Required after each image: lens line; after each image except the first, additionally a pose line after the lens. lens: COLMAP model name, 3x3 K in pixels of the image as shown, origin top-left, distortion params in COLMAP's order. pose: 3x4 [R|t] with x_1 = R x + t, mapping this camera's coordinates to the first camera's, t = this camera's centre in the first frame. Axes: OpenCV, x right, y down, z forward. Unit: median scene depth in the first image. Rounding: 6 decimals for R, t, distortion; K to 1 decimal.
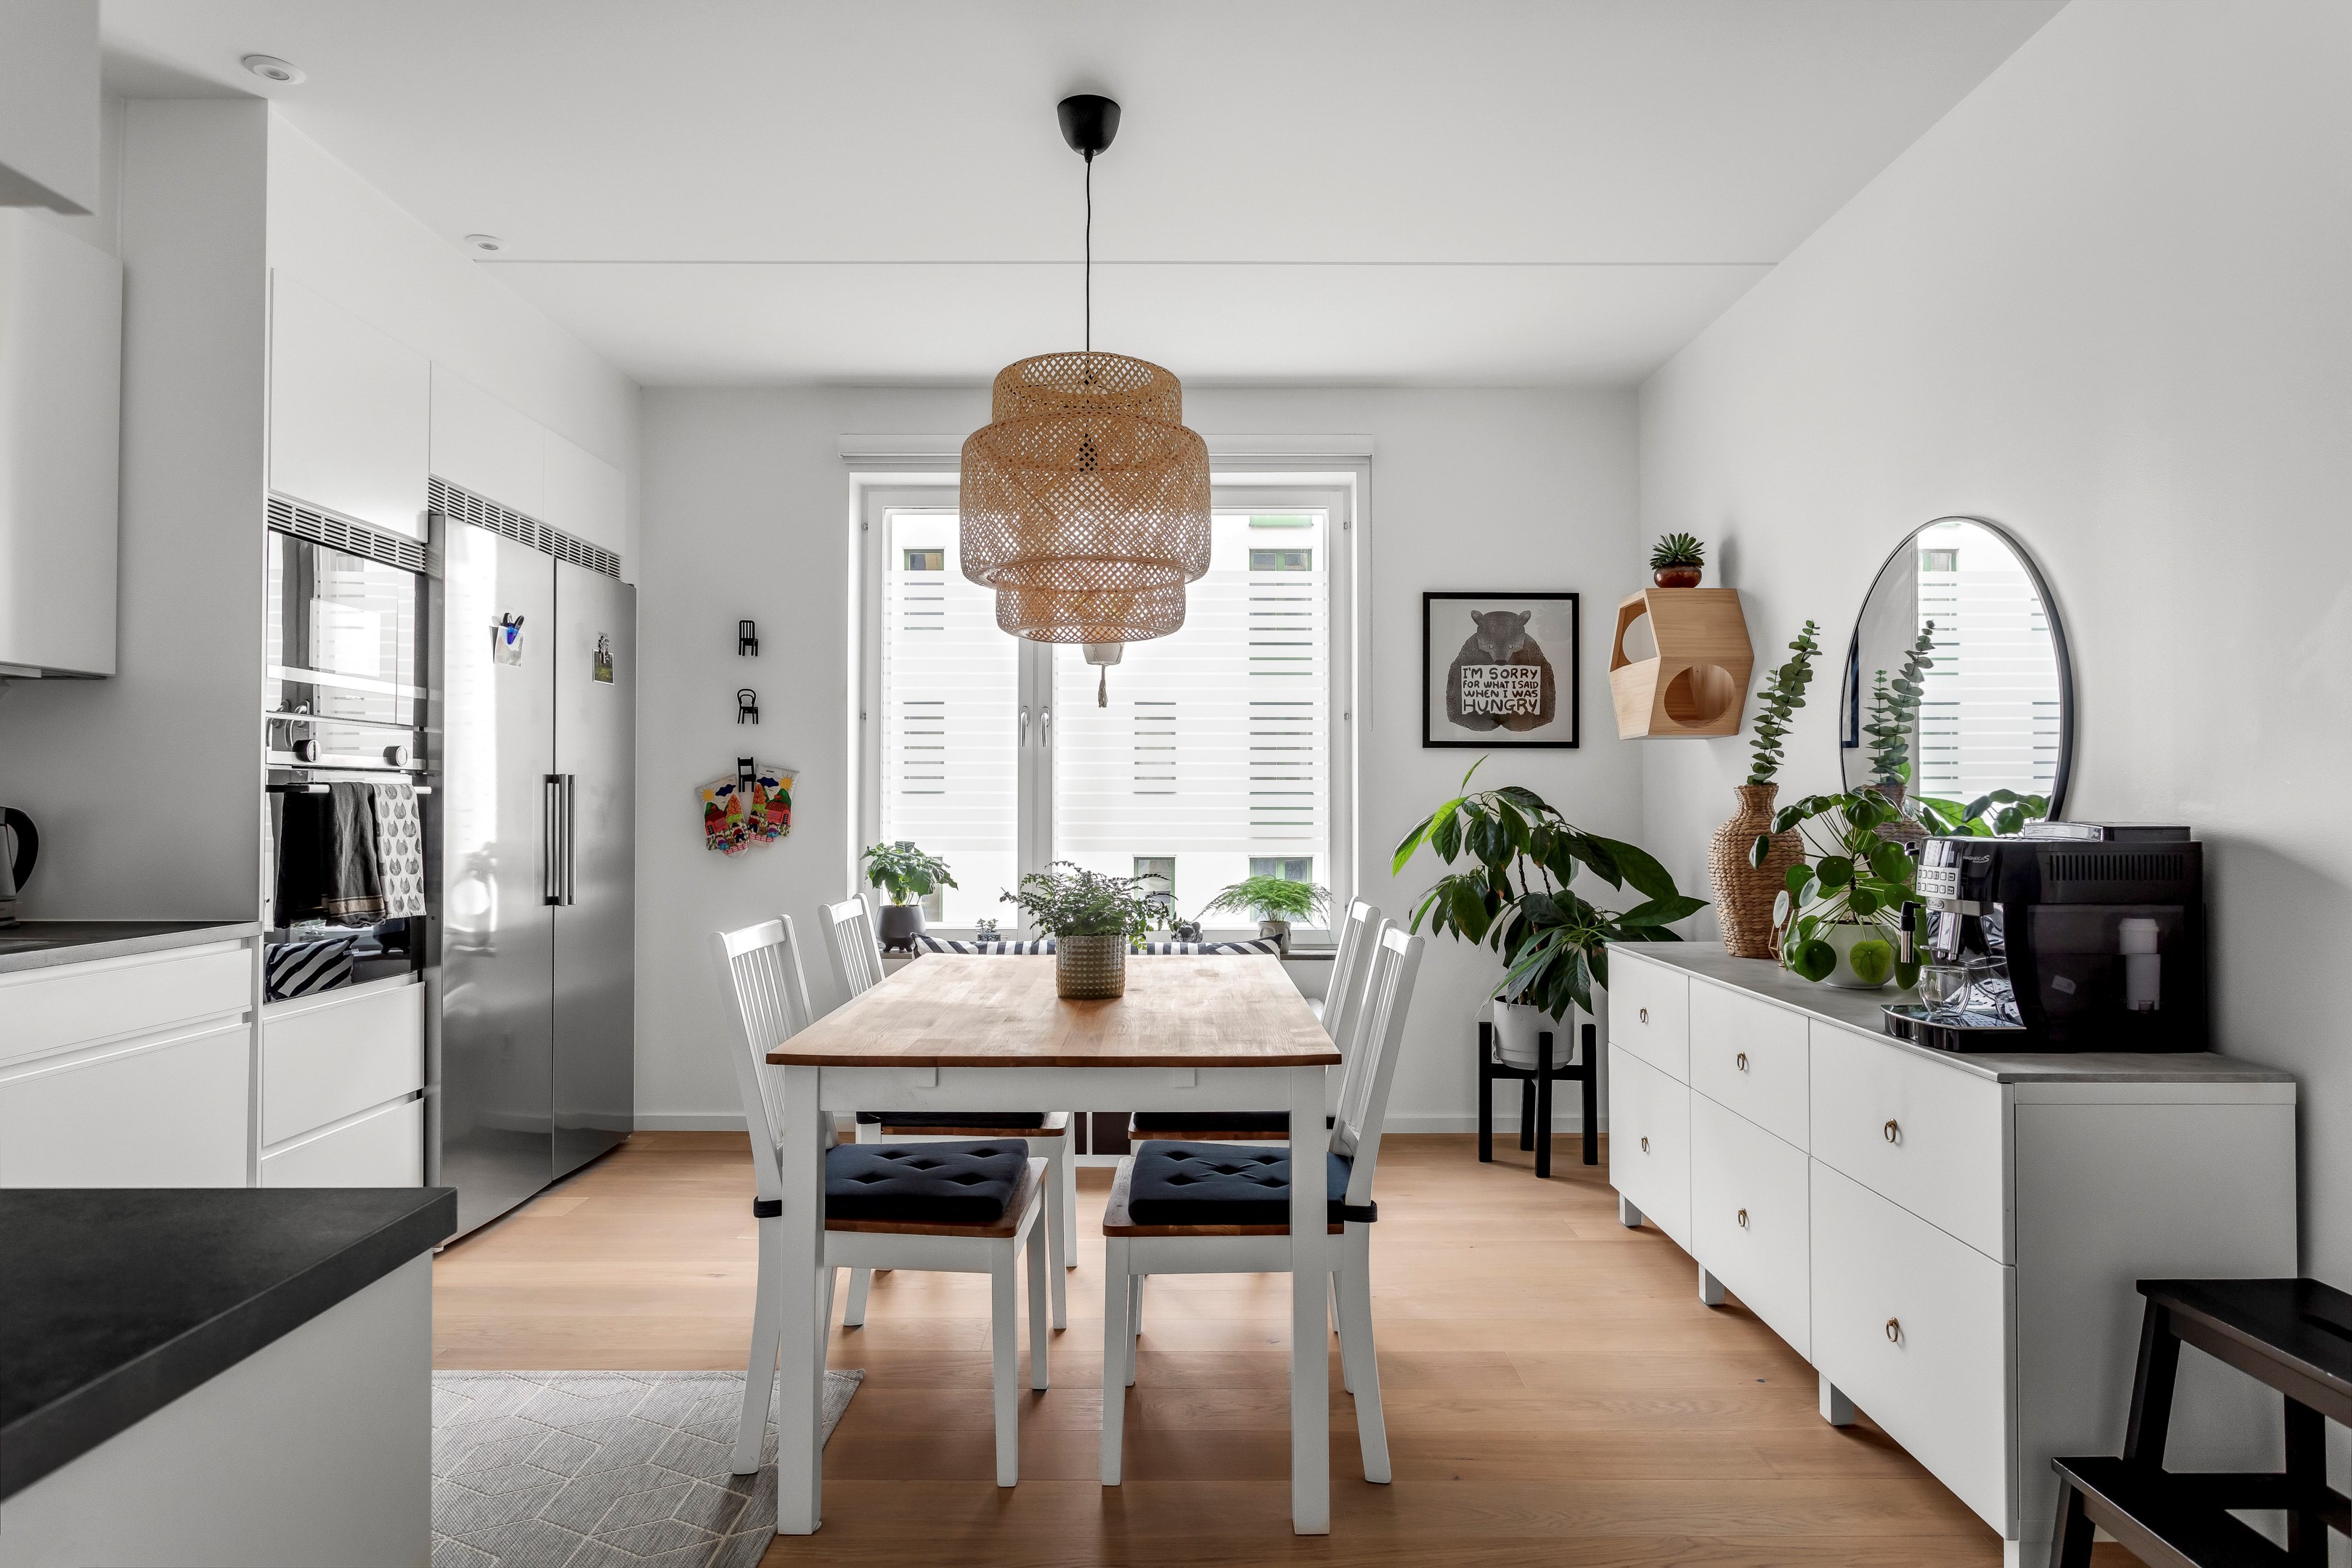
lens RADIAL K [[1326.2, 0, 1169.3], [0, 1326.2, 792.2], [0, 0, 1]] dist [0.006245, 0.000421]
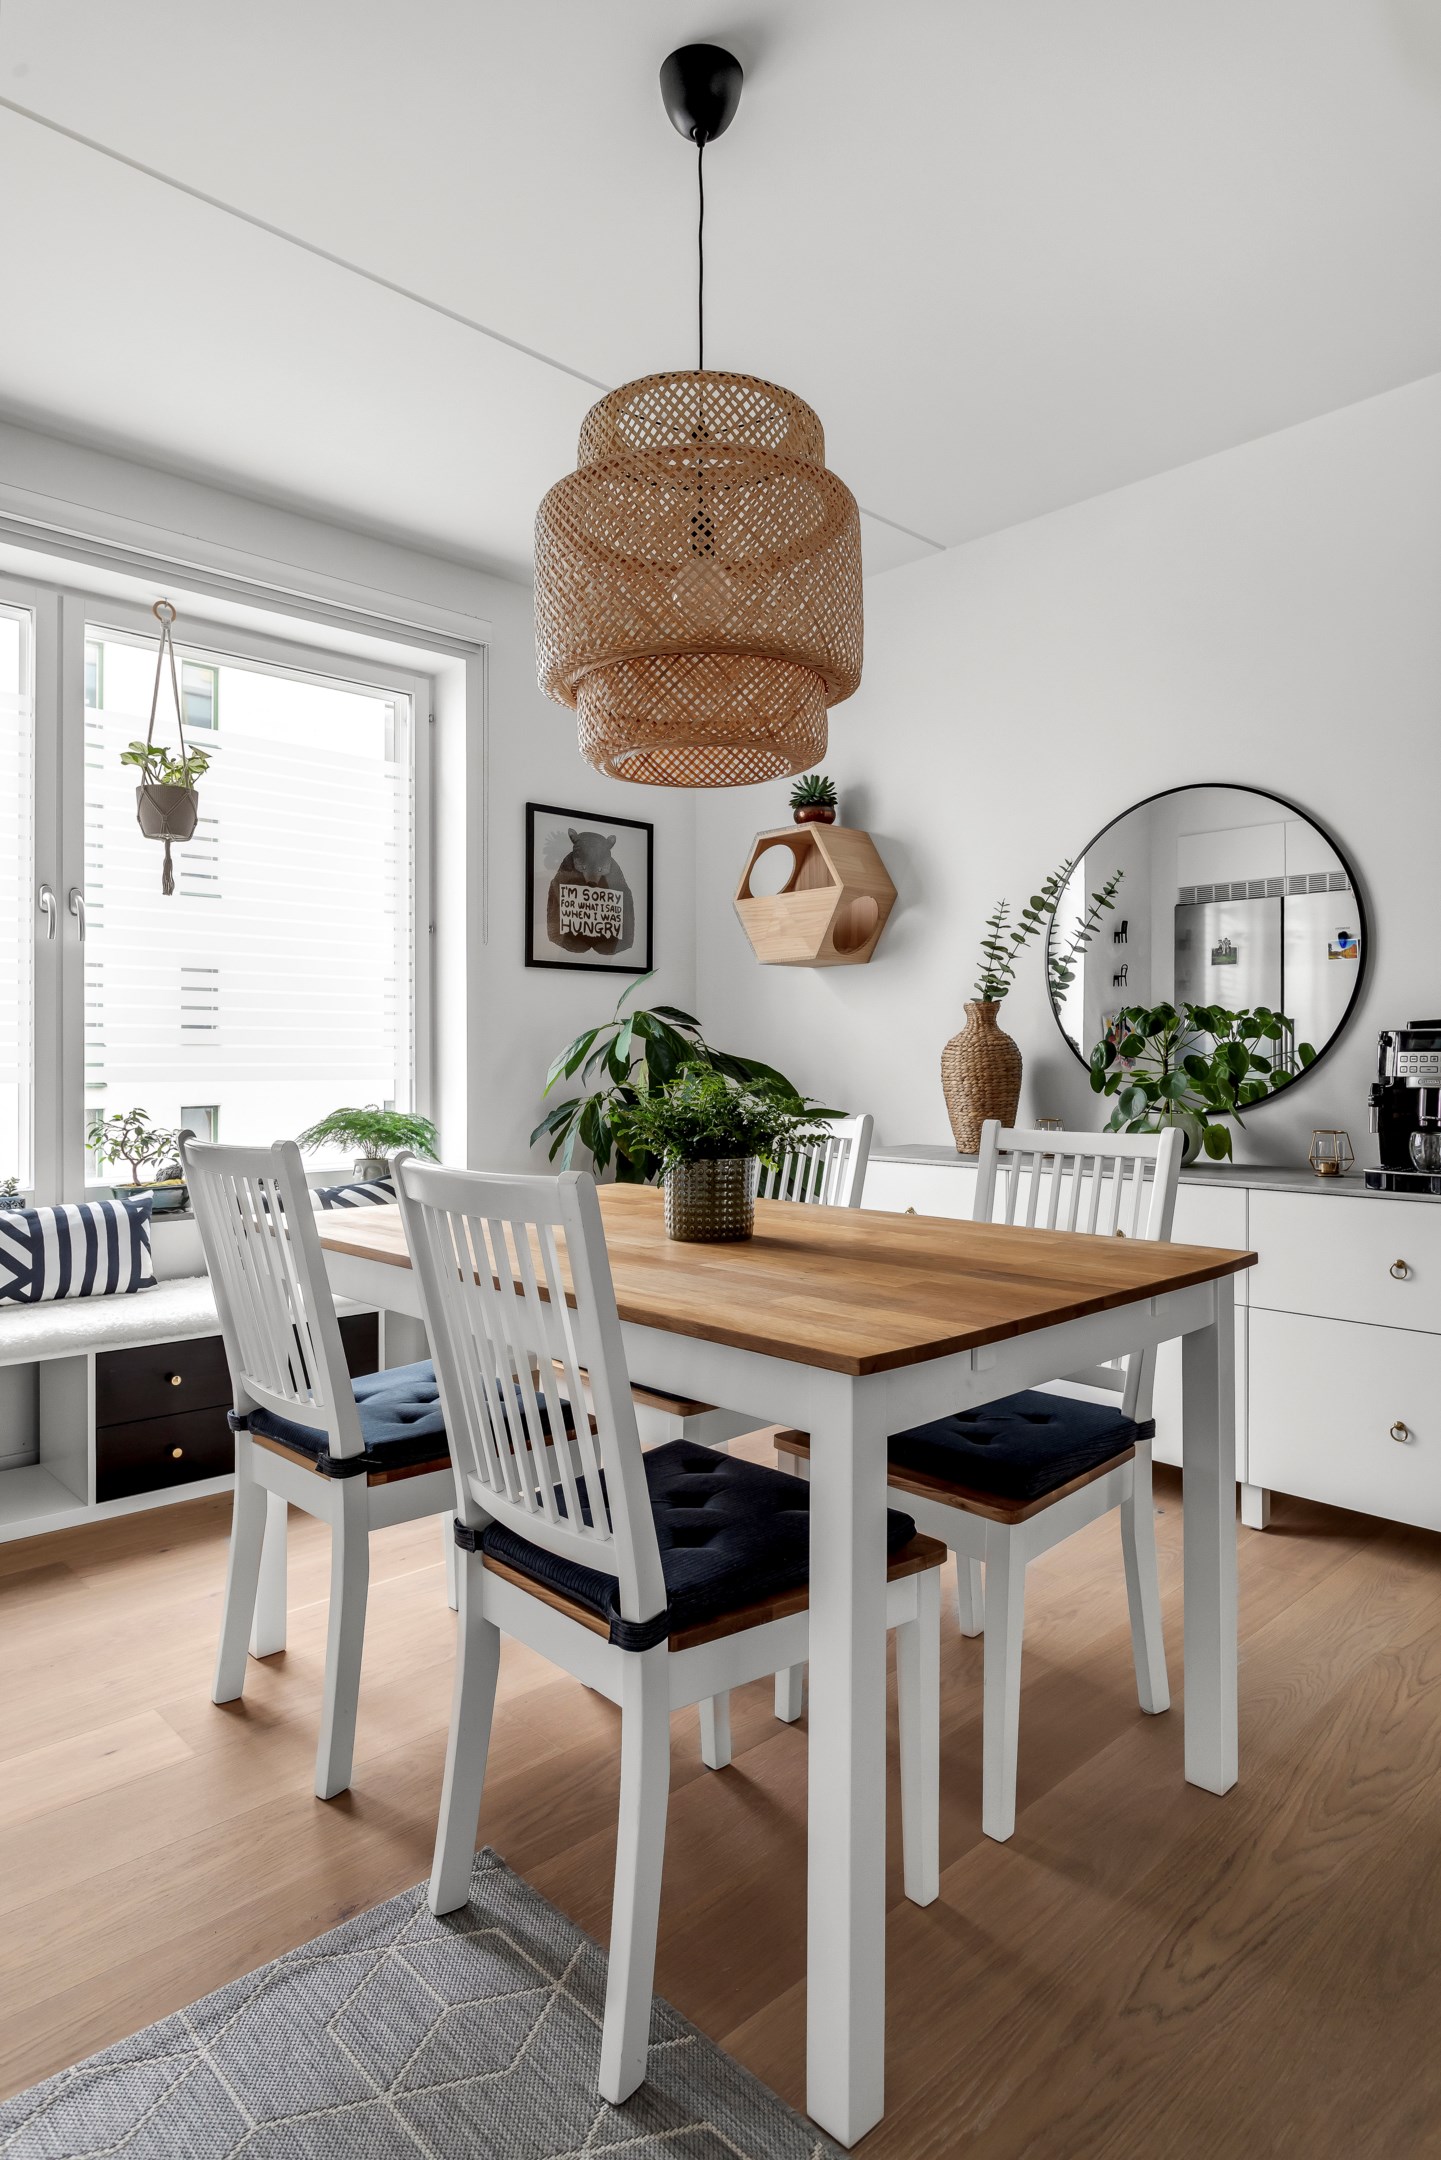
lens RADIAL K [[1218.2, 0, 714.8], [0, 1218.2, 1065.0], [0, 0, 1]] dist [0.006245, 0.000421]
pose [[0.738596, -0.007202, 0.674109, -0.296633], [-0.003013, 0.999898, 0.013984, 0.024031], [-0.674141, -0.012359, 0.738499, 0.264927]]
